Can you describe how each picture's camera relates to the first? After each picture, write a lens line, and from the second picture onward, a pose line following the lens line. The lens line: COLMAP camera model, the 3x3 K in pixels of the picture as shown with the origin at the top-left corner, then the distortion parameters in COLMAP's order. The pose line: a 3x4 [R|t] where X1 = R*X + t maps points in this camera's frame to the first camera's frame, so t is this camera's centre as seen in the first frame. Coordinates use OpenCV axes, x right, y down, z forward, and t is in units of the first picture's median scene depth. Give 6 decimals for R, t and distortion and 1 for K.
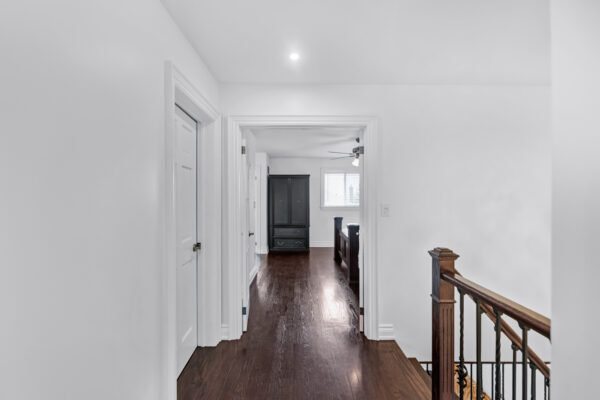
lens RADIAL K [[256.1, 0, 300.5], [0, 256.1, 198.3], [0, 0, 1]] dist [0.000070, -0.000180]
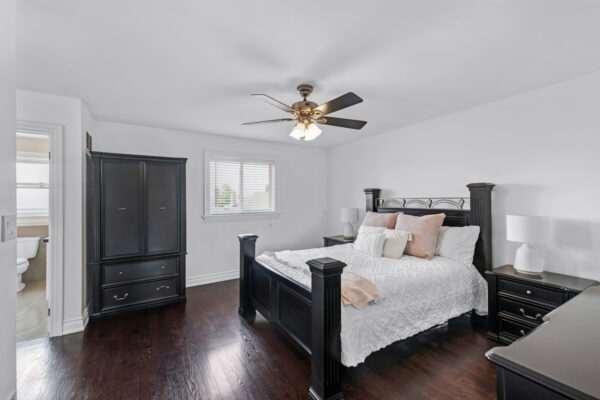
lens RADIAL K [[256.1, 0, 300.5], [0, 256.1, 198.3], [0, 0, 1]] dist [0.000070, -0.000180]
pose [[0.862127, -0.003734, 0.506679, -0.031428], [0.005438, 0.999983, -0.001882, -0.004938], [-0.506663, 0.004378, 0.862133, 0.414358]]
